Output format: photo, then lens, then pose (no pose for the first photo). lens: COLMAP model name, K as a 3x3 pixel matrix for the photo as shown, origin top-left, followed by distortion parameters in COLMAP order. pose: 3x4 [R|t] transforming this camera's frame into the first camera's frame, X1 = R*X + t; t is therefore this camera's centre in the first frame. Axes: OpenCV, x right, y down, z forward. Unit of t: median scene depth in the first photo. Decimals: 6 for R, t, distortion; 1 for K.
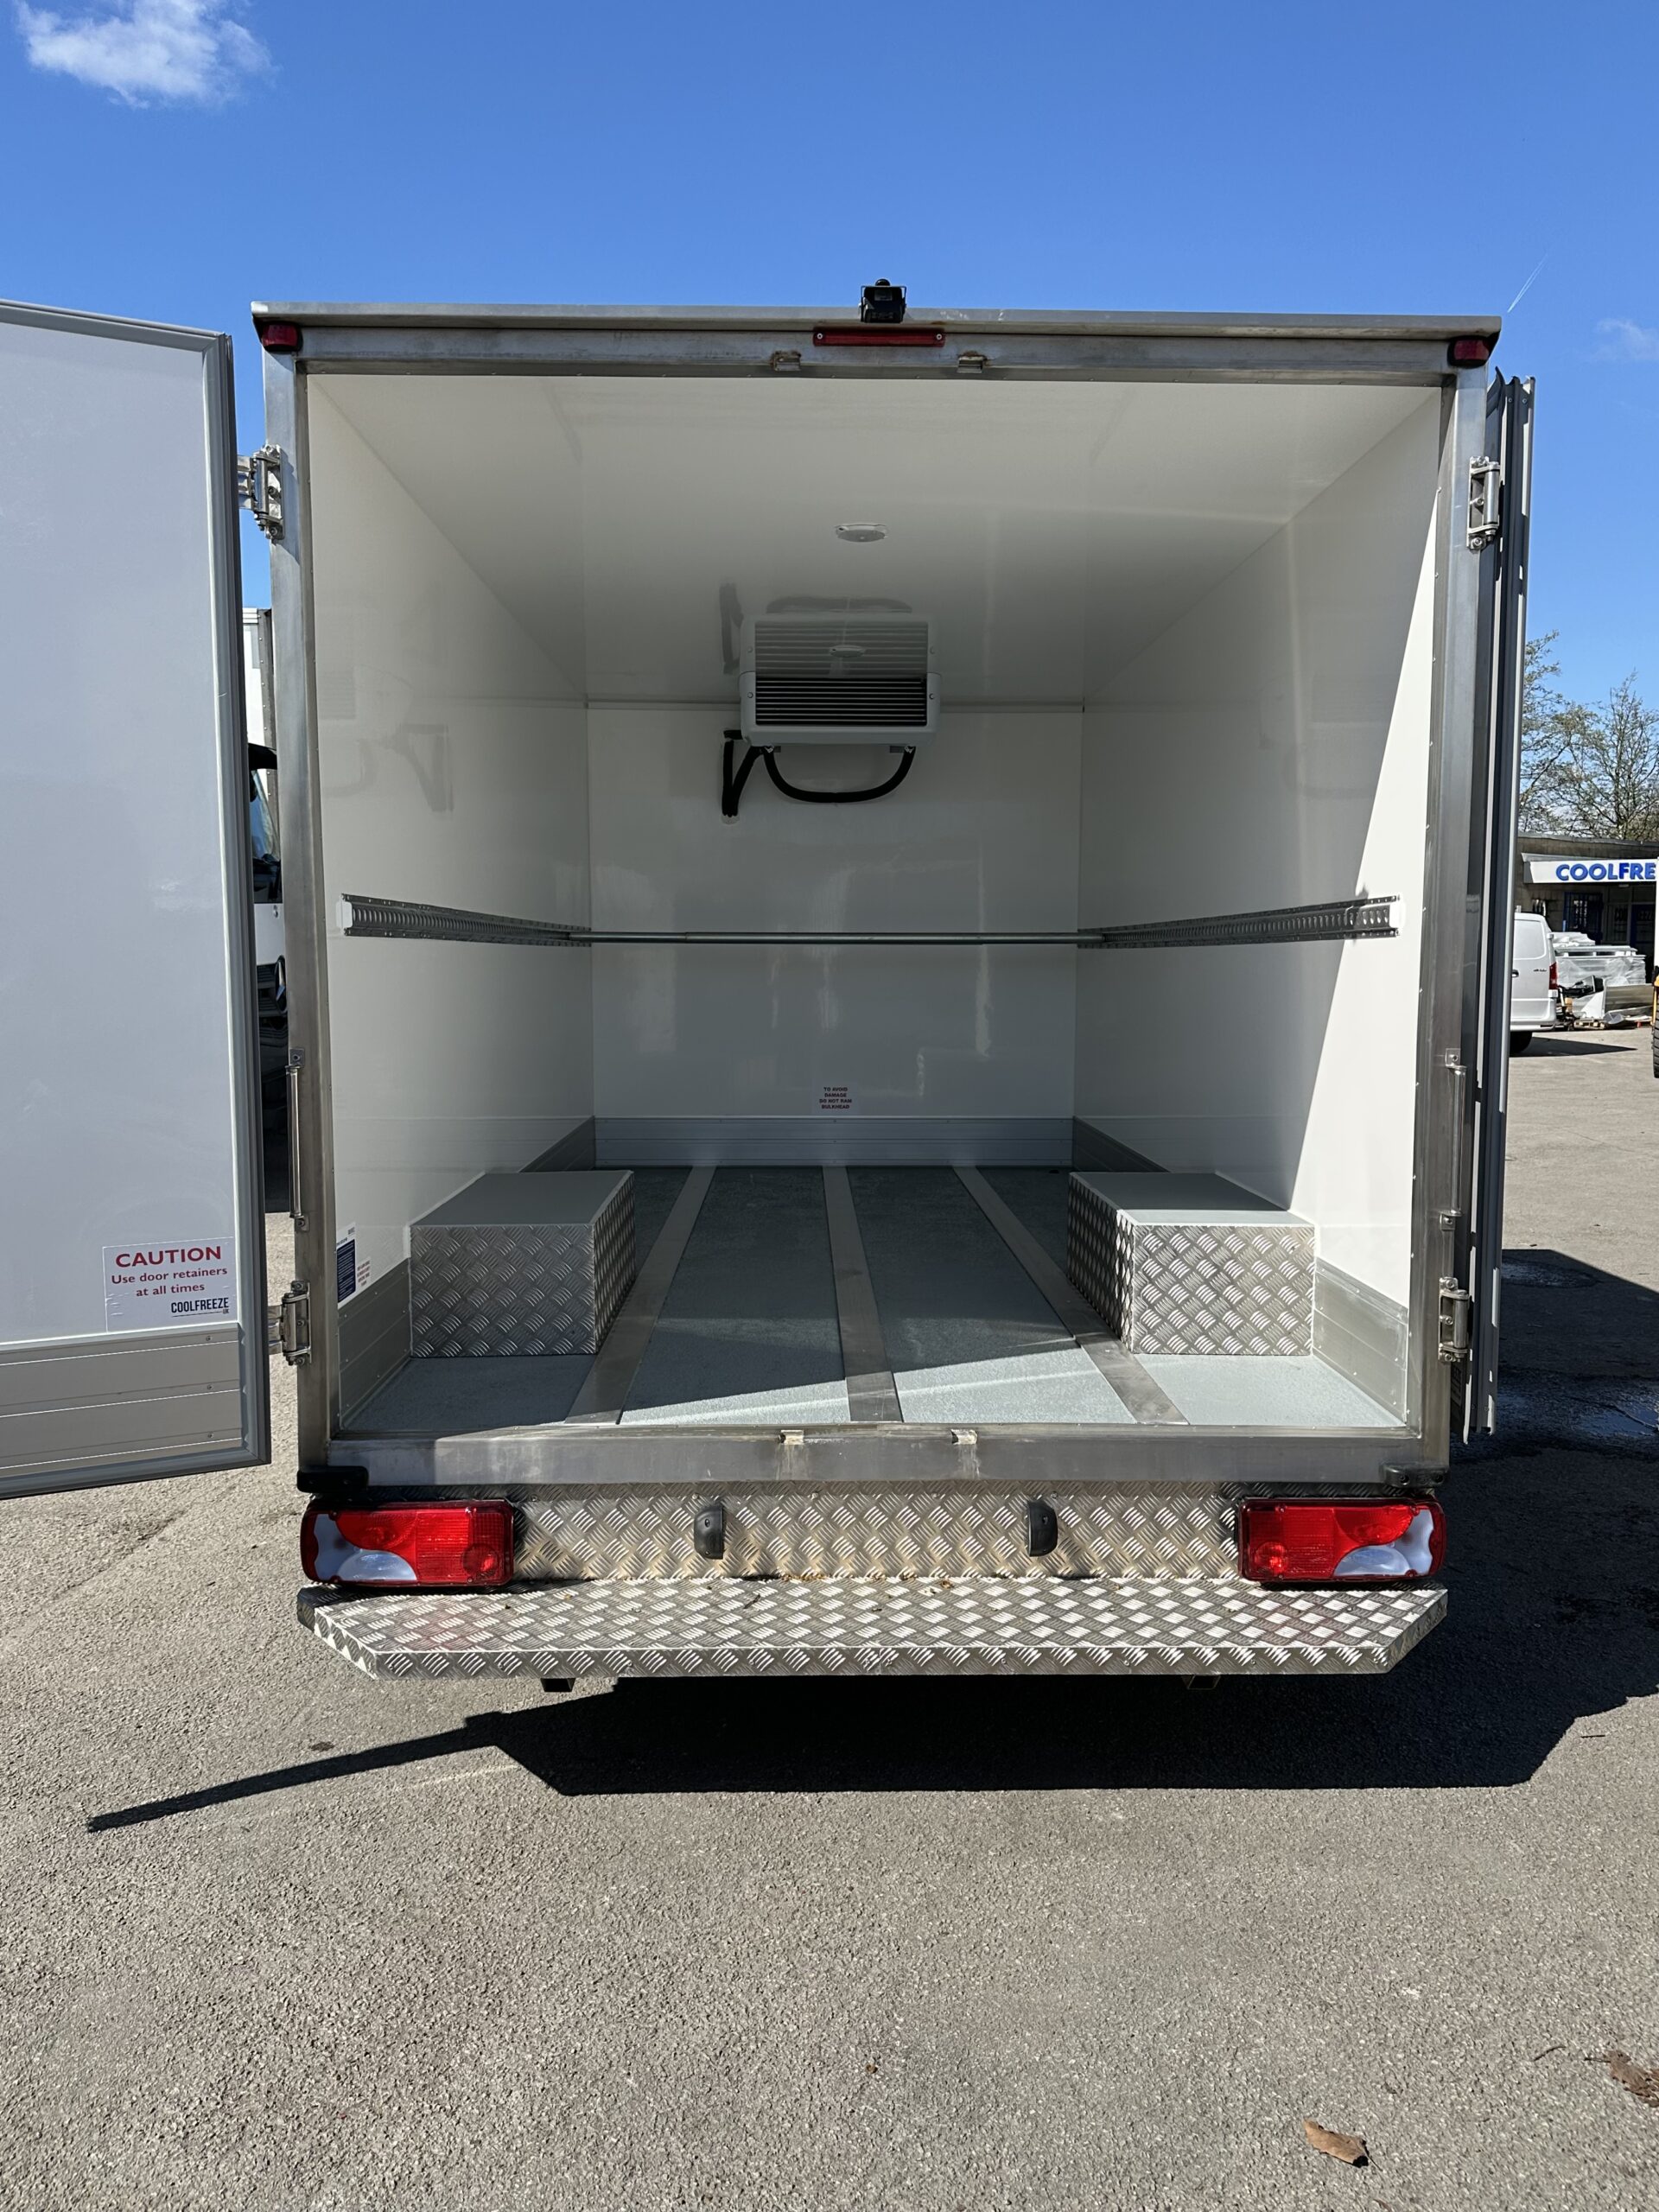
lens RADIAL K [[1651.9, 0, 829.5], [0, 1651.9, 1106.0], [0, 0, 1]] dist [0.069048, 0.001872]
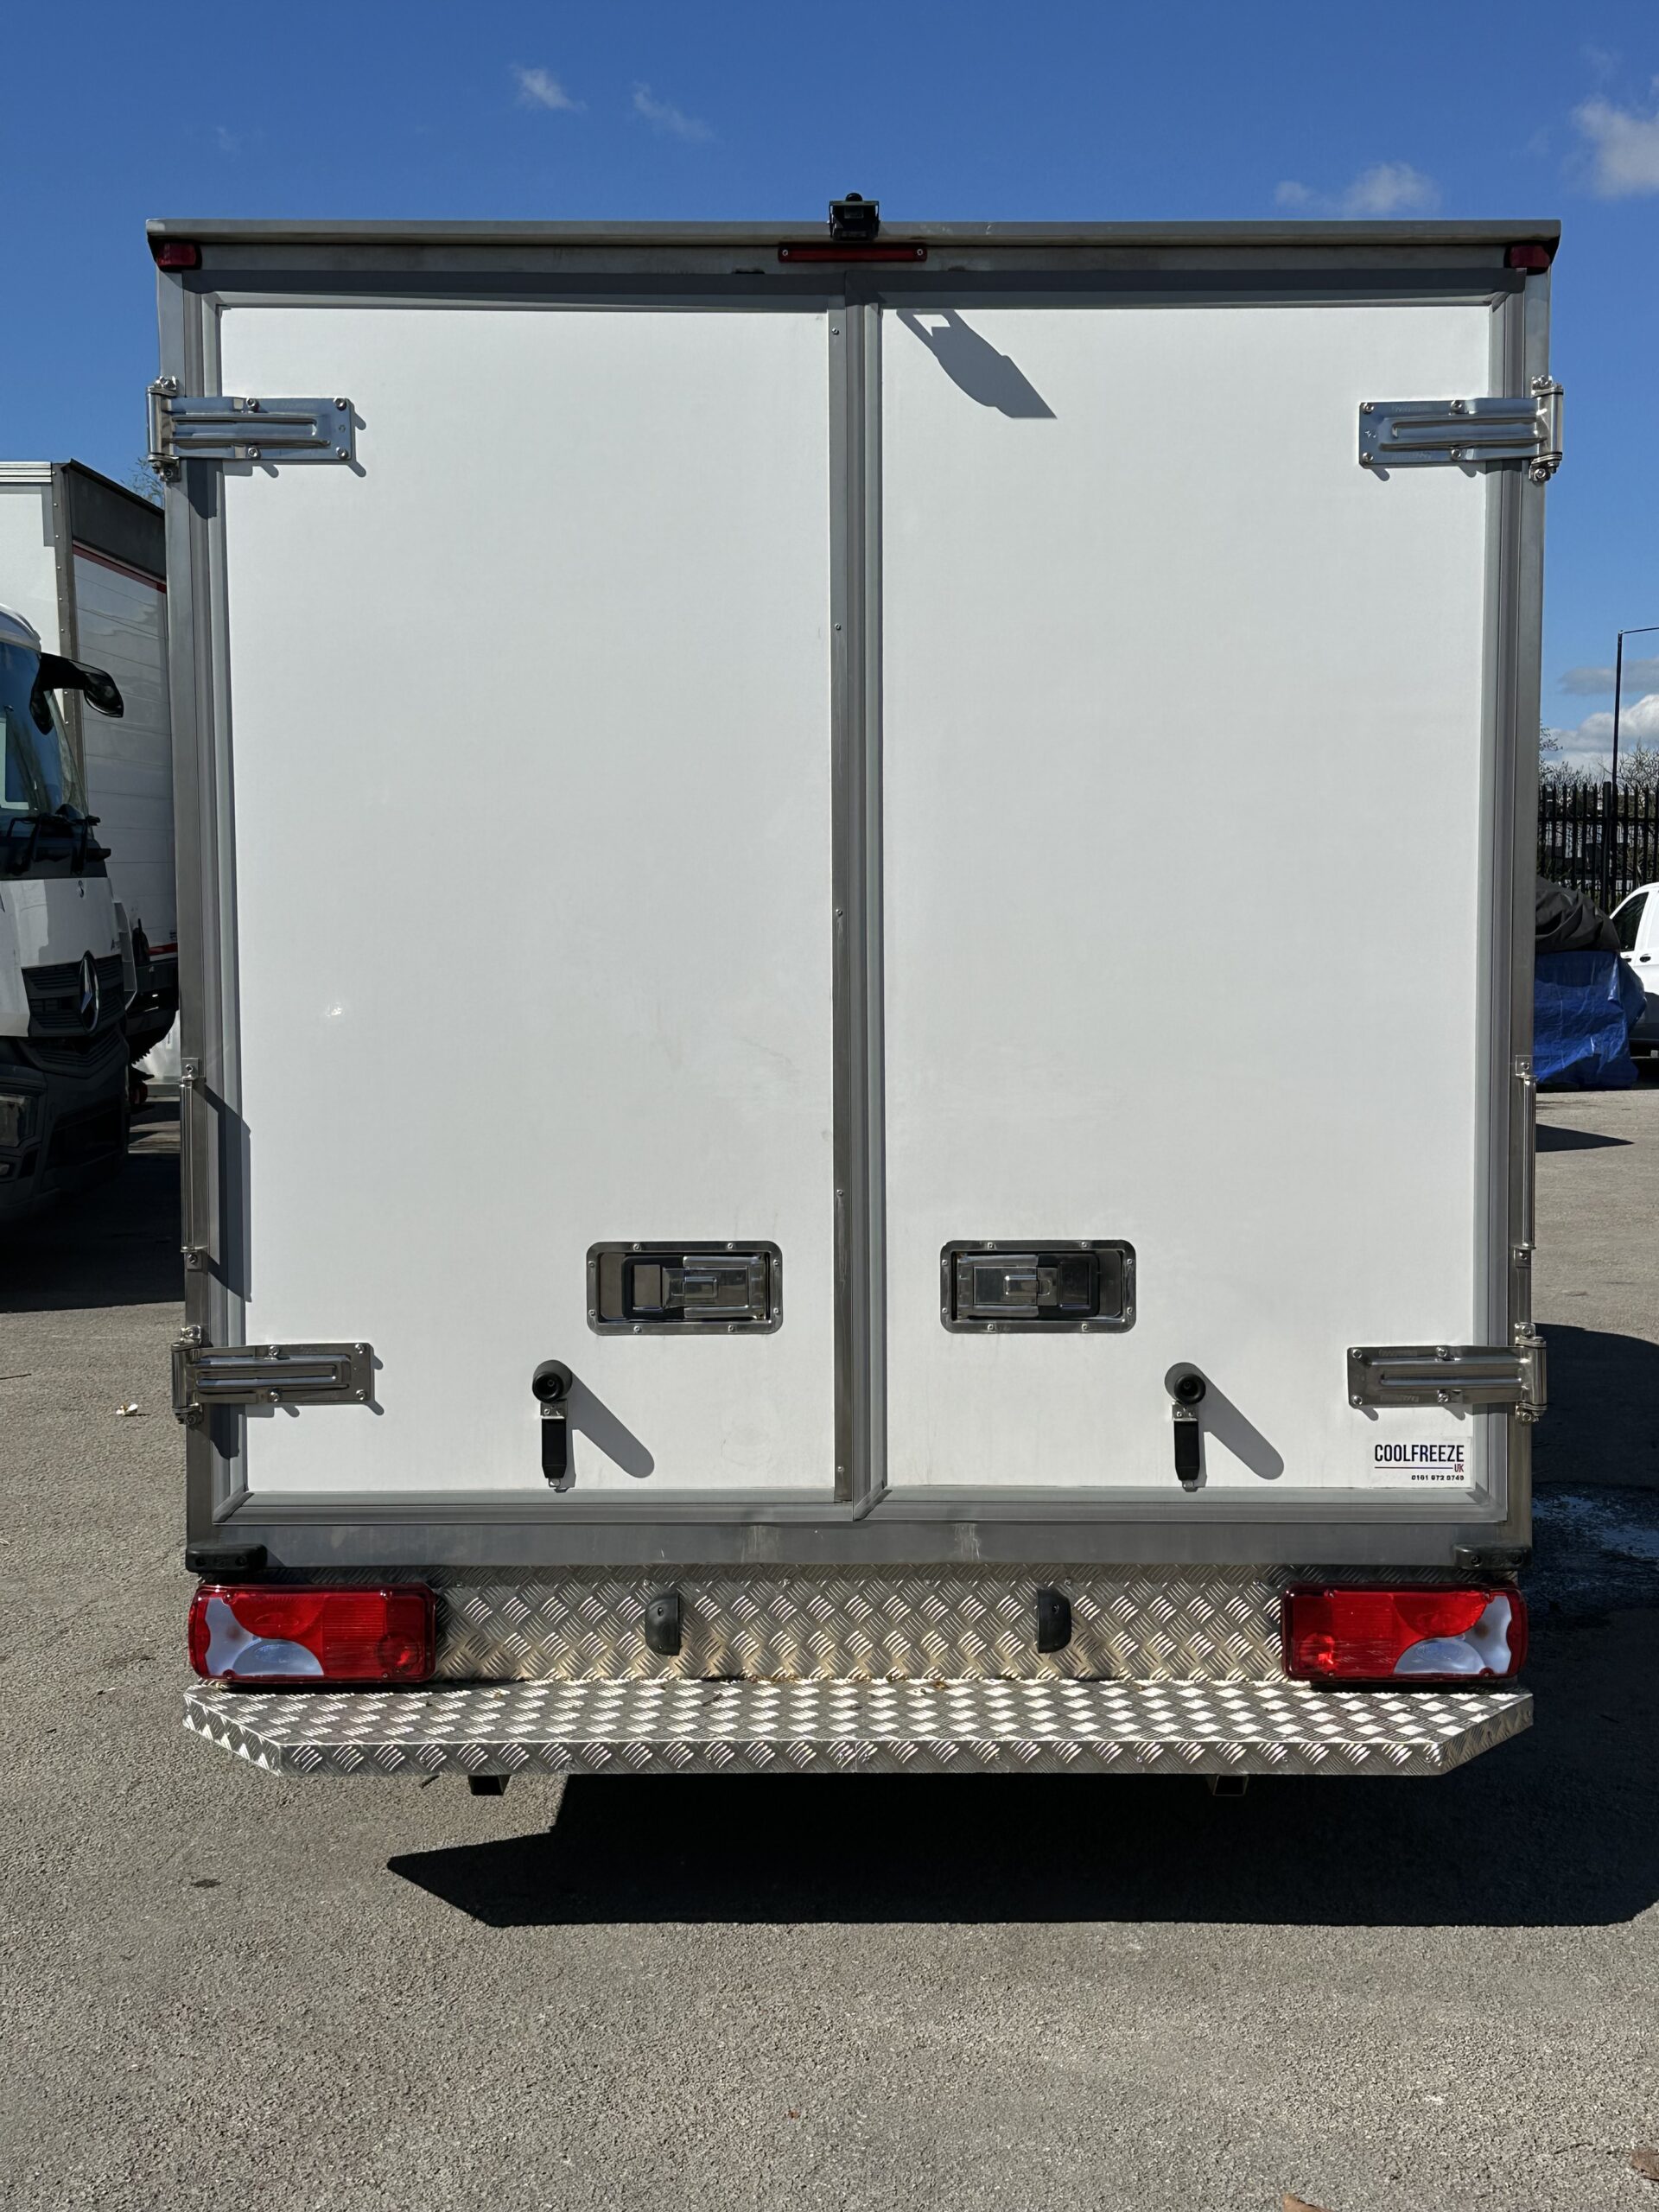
lens RADIAL K [[2582.2, 0, 829.5], [0, 2582.2, 1106.0], [0, 0, 1]] dist [0.164082, 0.002423]
pose [[0.999702, -0.002566, -0.024272, 0.047137], [0.001852, 0.999566, -0.029387, 0.030528], [0.024337, 0.029333, 0.999273, -0.350553]]
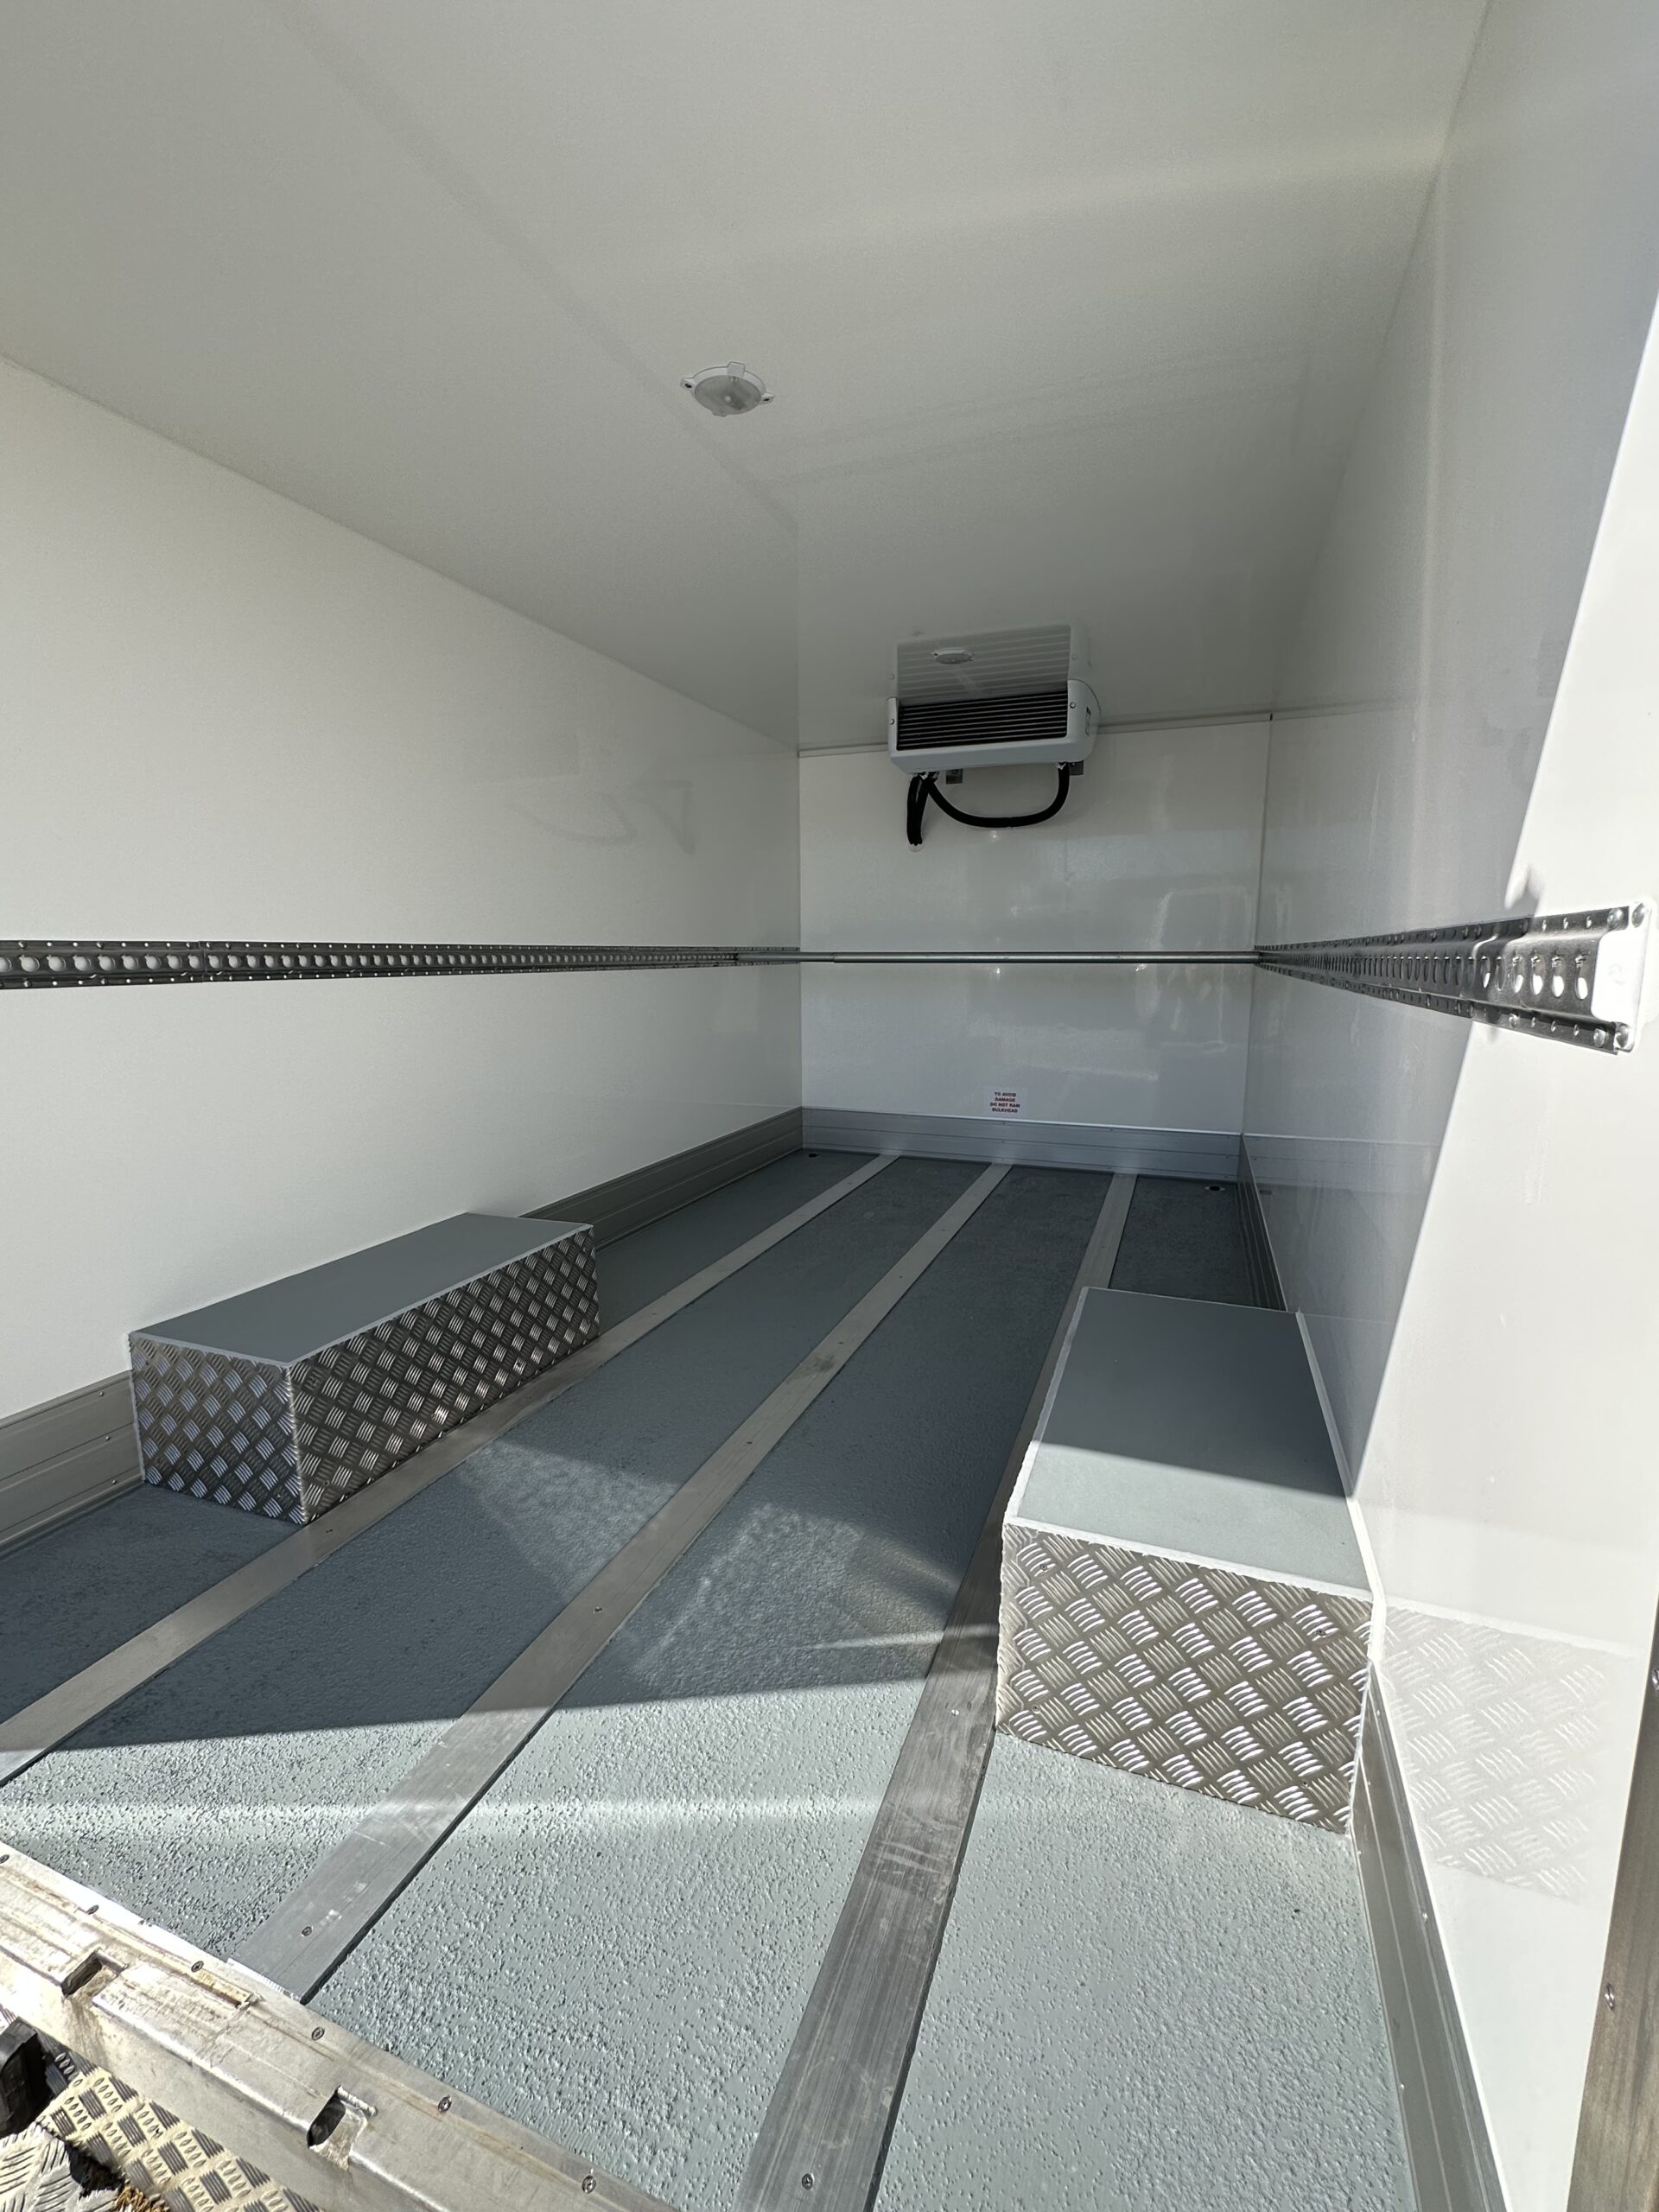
lens RADIAL K [[941.0, 0, 829.5], [0, 941.0, 1106.0], [0, 0, 1]] dist [-0.000196, -0.000035]
pose [[0.925706, 0.057825, -0.373799, 0.274833], [-0.030704, 0.996472, 0.078110, -0.100489], [0.376997, -0.060830, 0.924215, 0.796414]]
